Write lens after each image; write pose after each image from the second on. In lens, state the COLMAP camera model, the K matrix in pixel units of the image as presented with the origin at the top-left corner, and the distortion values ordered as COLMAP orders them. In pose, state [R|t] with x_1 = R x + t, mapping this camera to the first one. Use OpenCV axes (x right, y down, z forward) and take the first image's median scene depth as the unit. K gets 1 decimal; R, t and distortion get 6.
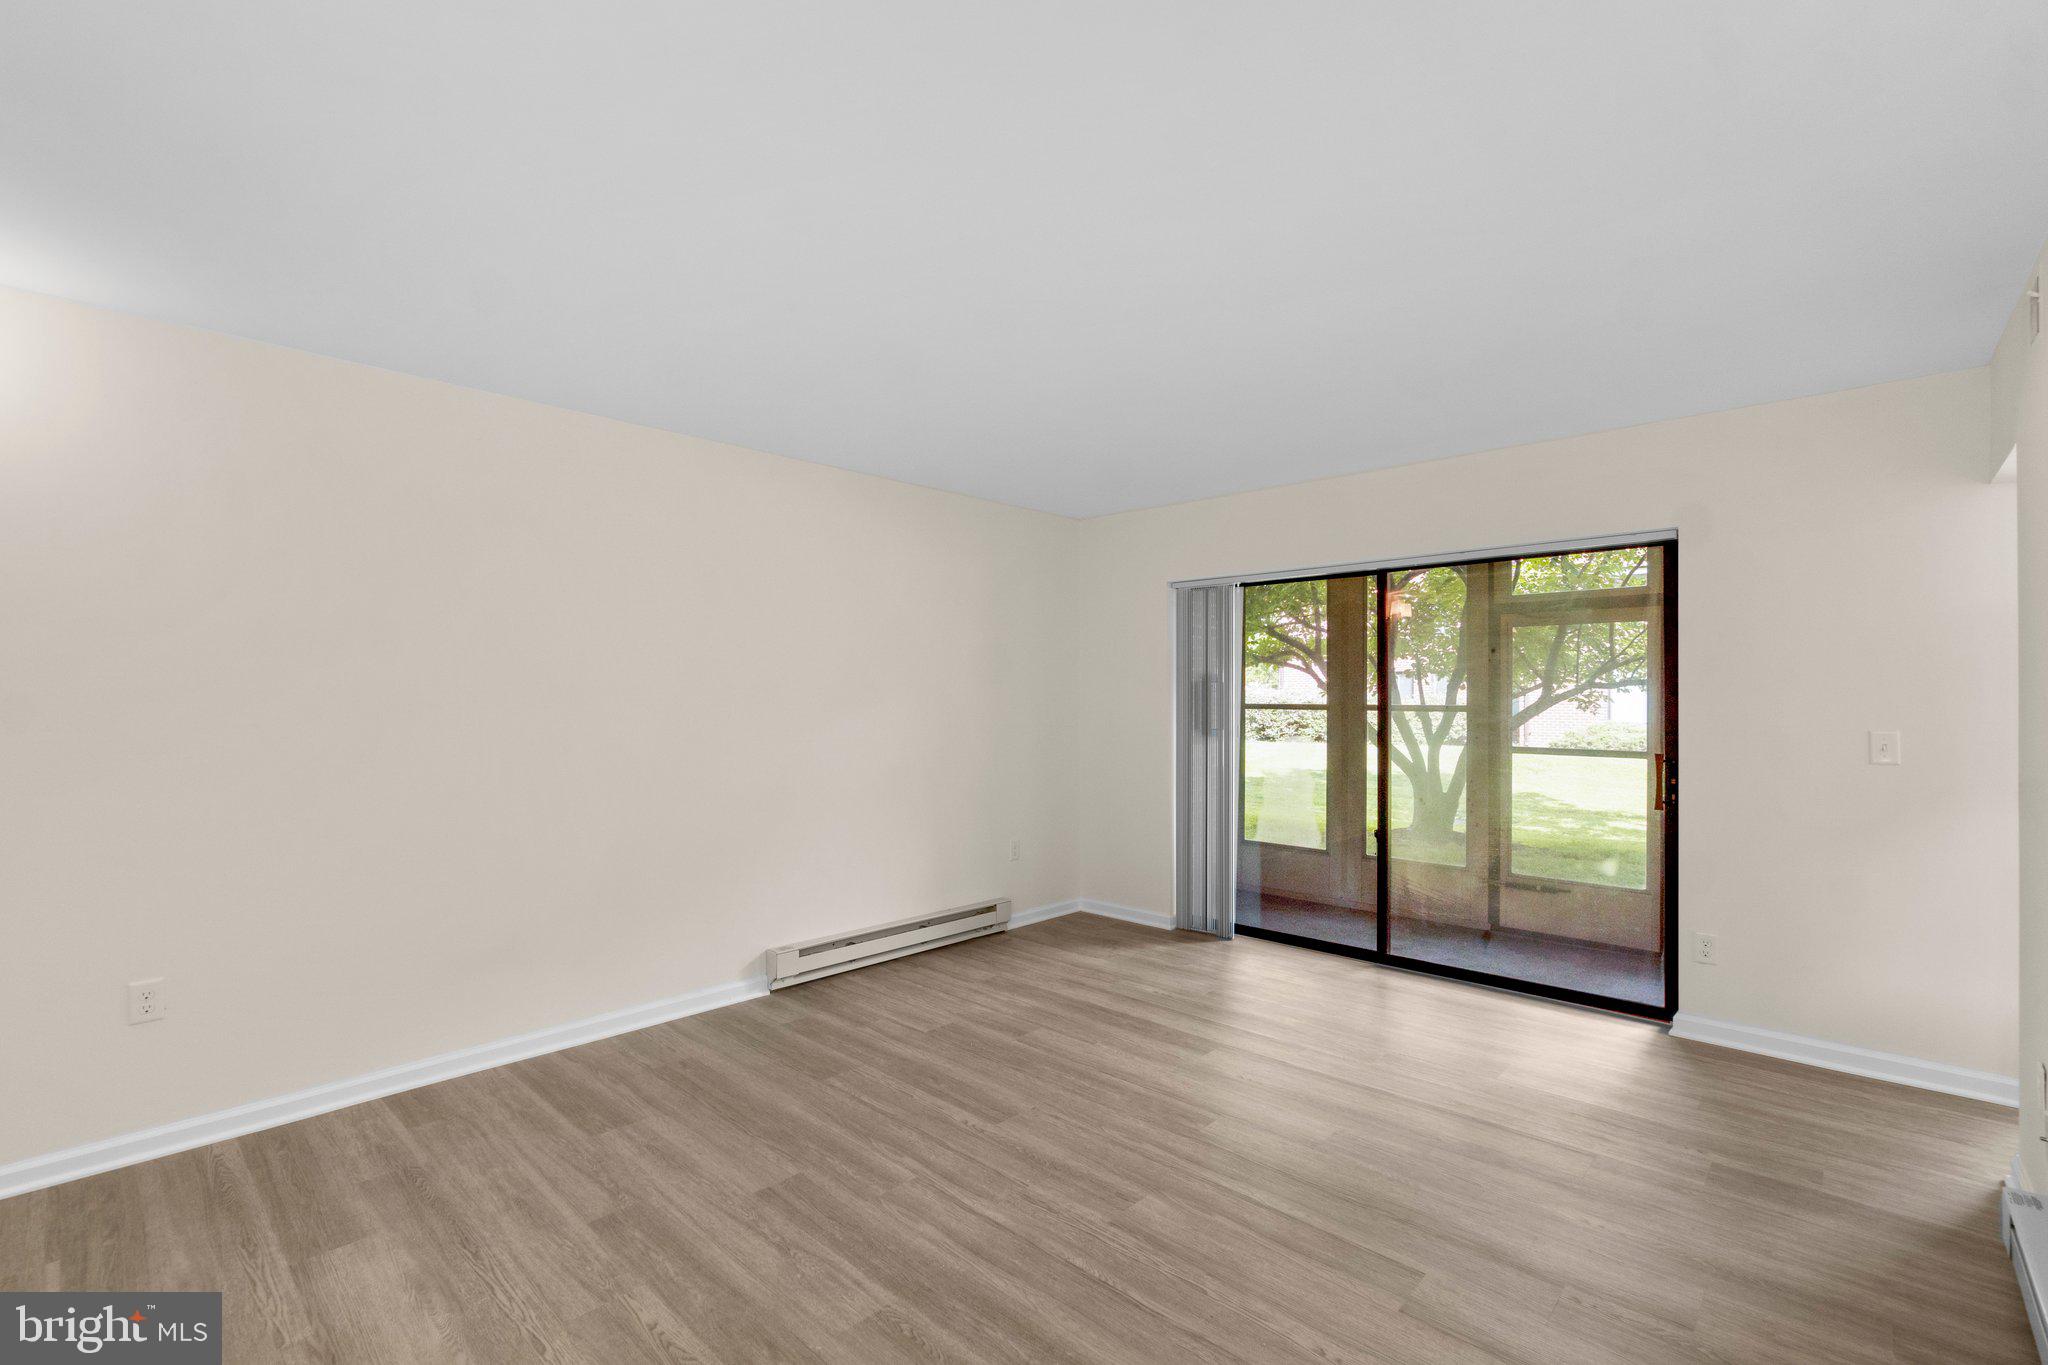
lens RADIAL K [[898.8, 0, 992.4], [0, 898.8, 689.8], [0, 0, 1]] dist [-0.002781, 0.000059]
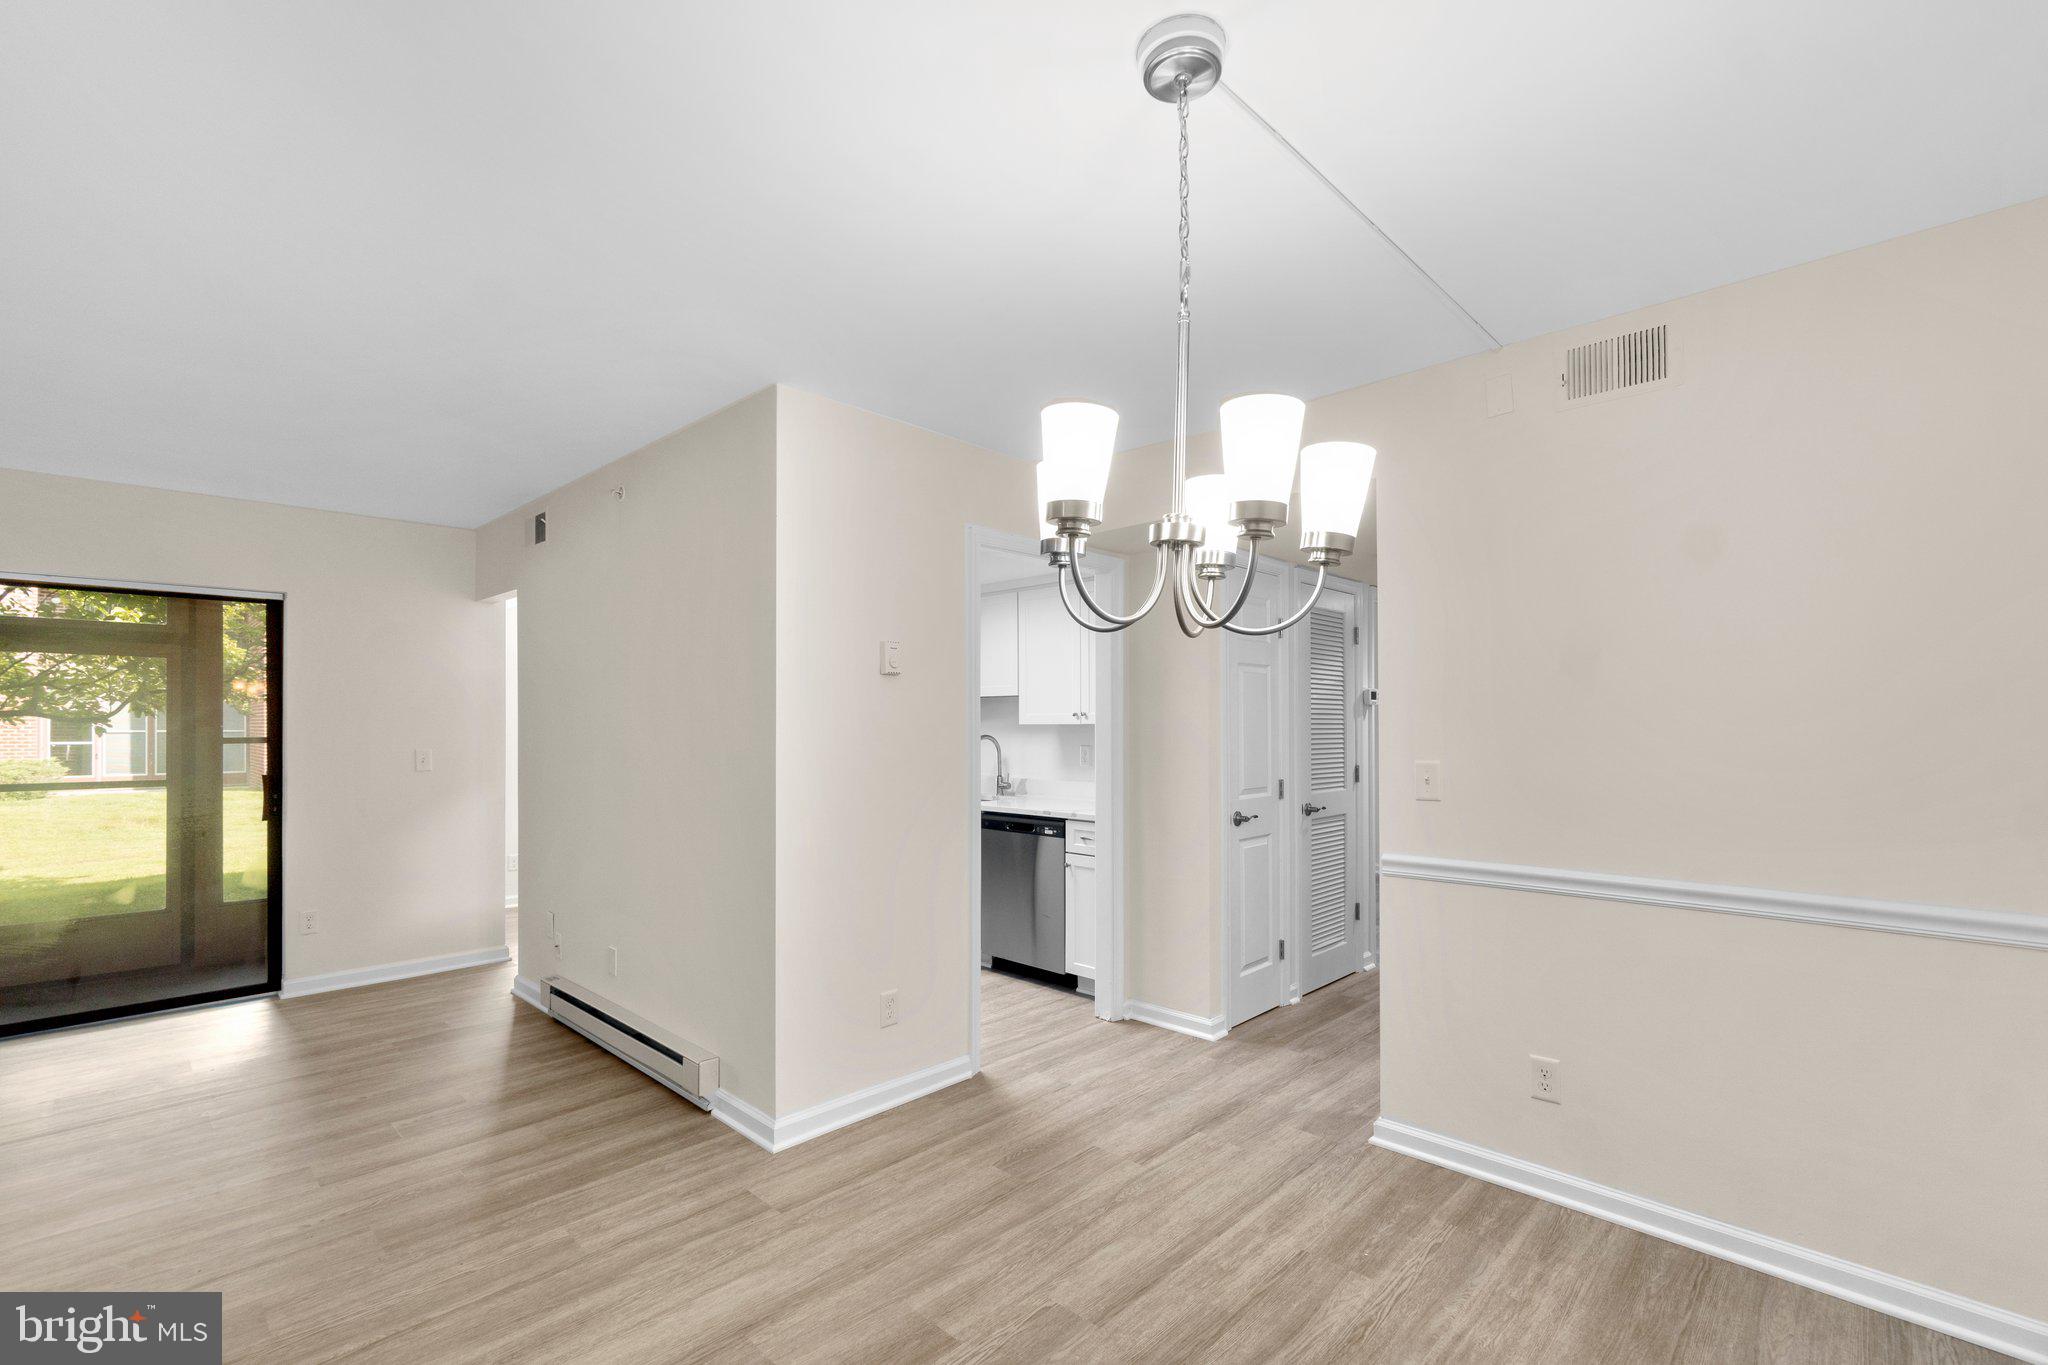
lens RADIAL K [[898.6, 0, 1018.3], [0, 898.6, 709.0], [0, 0, 1]] dist [-0.001815, 0.000414]
pose [[-0.000747, 0.019243, 0.999815, -0.563060], [-0.006106, 0.999796, -0.019247, -0.000419], [-0.999981, -0.006119, -0.000629, -0.021639]]
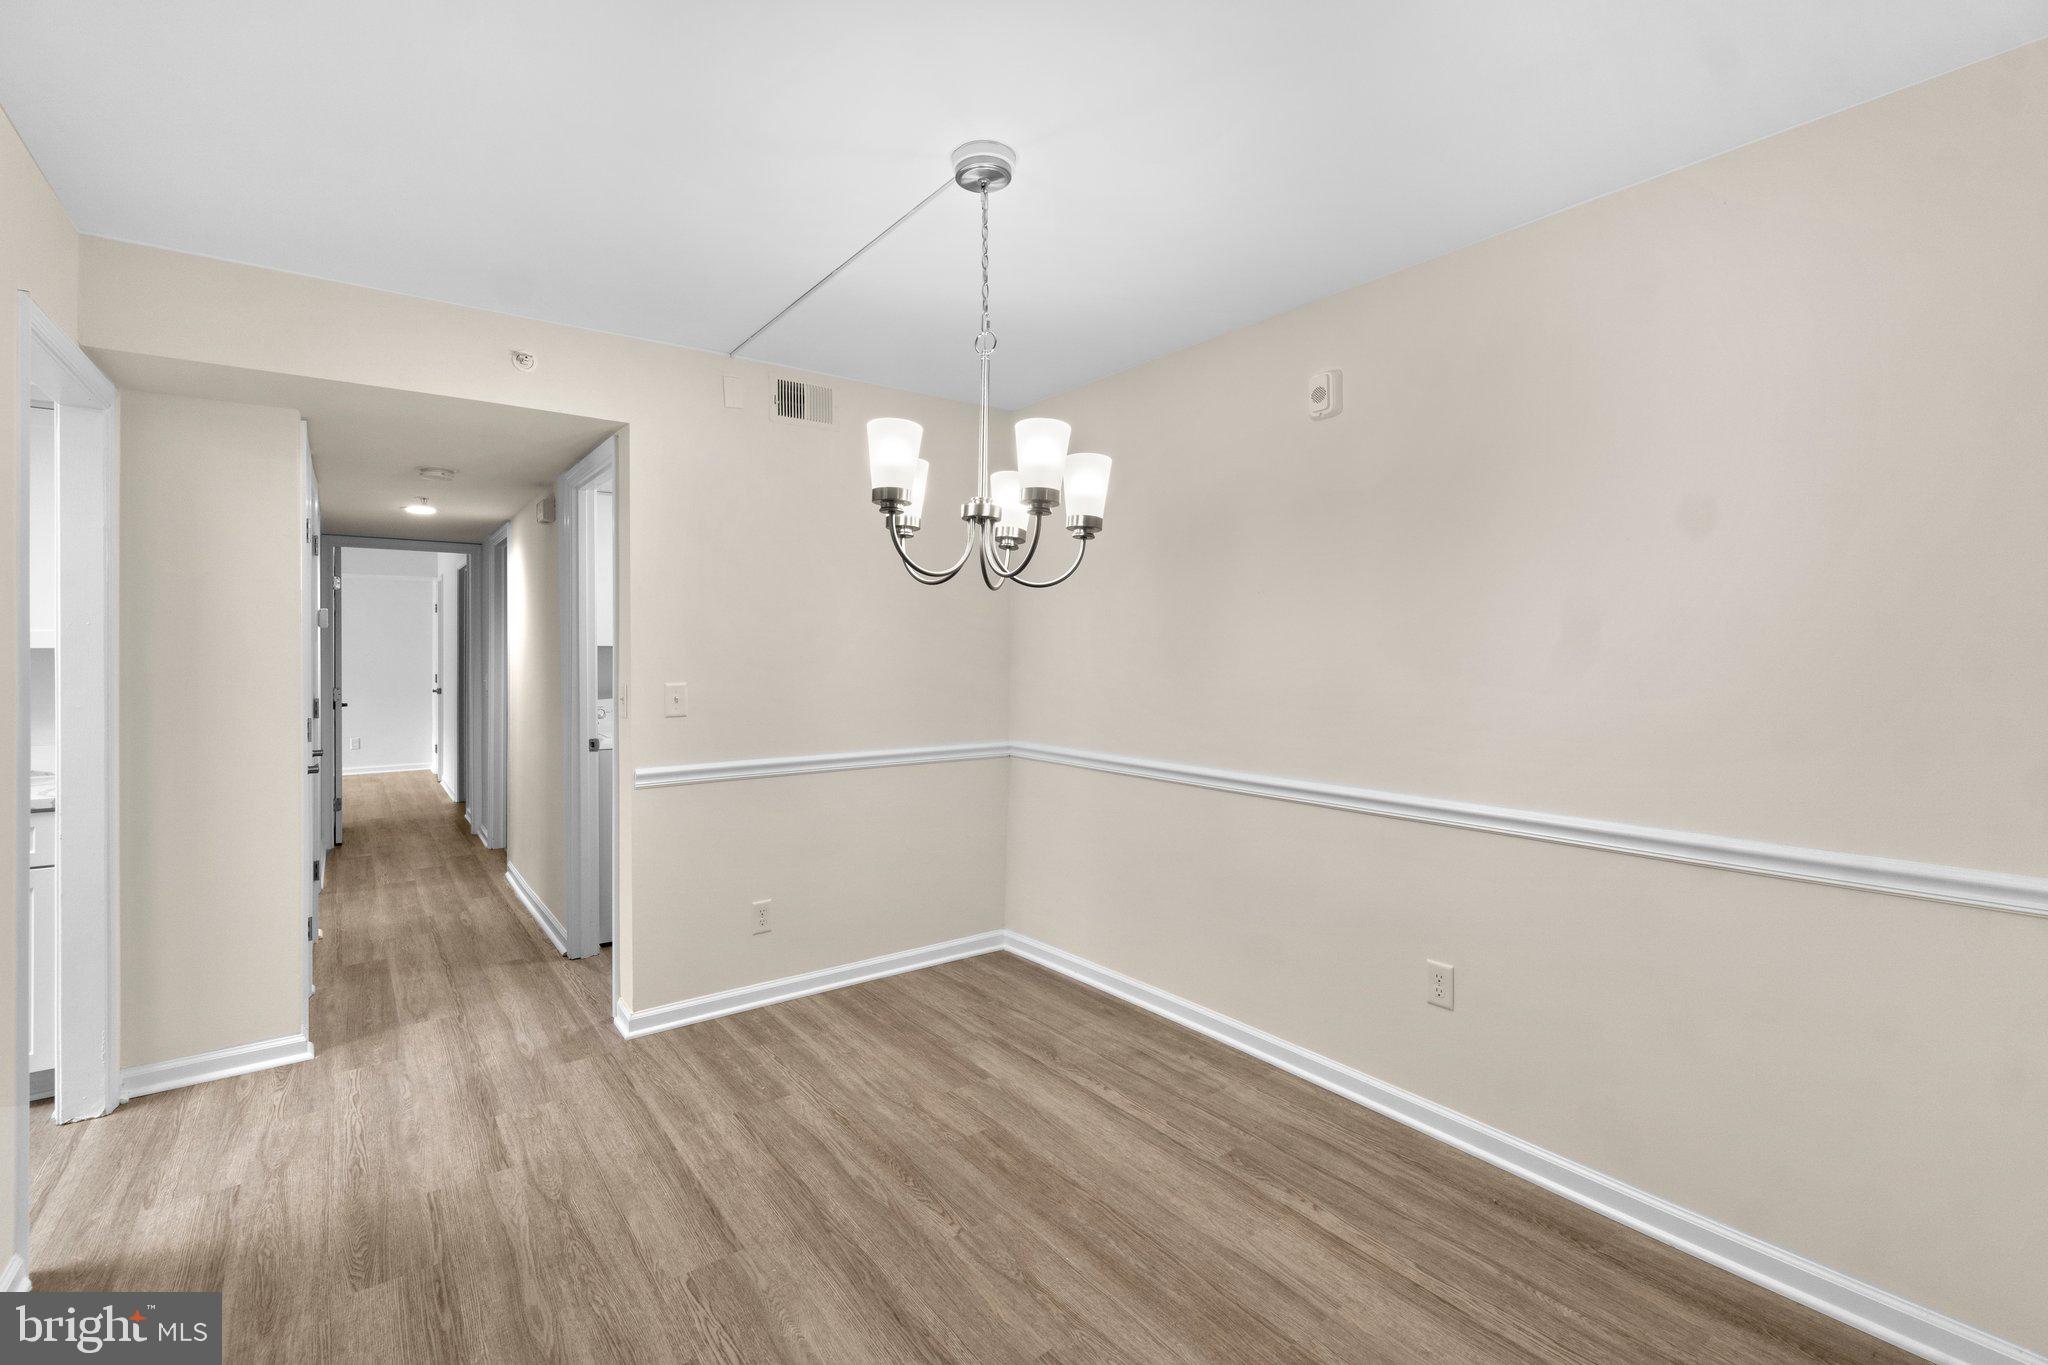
lens RADIAL K [[889.4, 0, 1008.3], [0, 889.4, 646.9], [0, 0, 1]] dist [-0.002147, -0.000298]
pose [[-0.987536, -0.000599, 0.157394, -0.204150], [-0.002819, 0.999900, -0.013885, 0.004134], [-0.157370, -0.014155, -0.987438, 0.520006]]
